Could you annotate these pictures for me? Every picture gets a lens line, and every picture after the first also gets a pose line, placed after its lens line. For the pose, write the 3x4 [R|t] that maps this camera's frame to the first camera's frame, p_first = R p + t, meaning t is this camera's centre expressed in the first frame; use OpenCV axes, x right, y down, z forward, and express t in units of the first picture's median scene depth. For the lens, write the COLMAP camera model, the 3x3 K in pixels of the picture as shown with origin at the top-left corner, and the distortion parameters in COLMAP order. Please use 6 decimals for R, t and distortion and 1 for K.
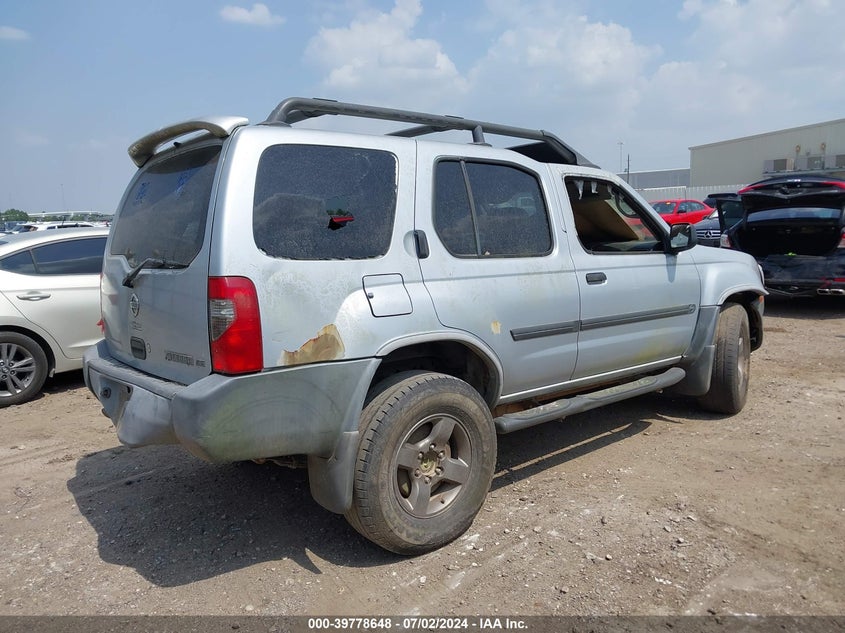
lens RADIAL K [[688.3, 0, 422.5], [0, 688.3, 316.5], [0, 0, 1]] dist [0.004947, -0.089010]
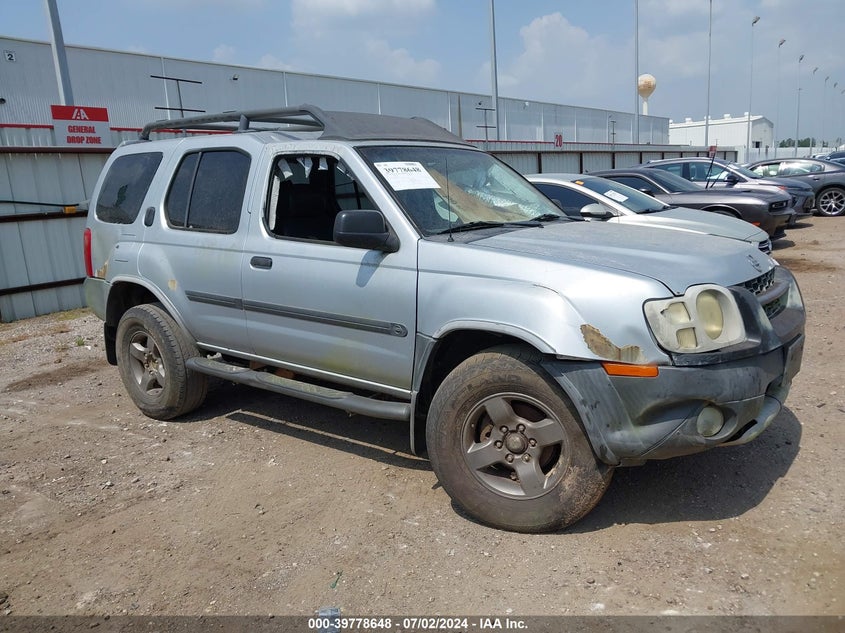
lens RADIAL K [[688.3, 0, 422.5], [0, 688.3, 316.5], [0, 0, 1]] dist [0.004947, -0.089010]
pose [[0.209380, 0.223770, -0.951886, 1.246704], [-0.092679, 0.973623, 0.208493, -0.205702], [0.973432, 0.044566, 0.224595, 0.998266]]
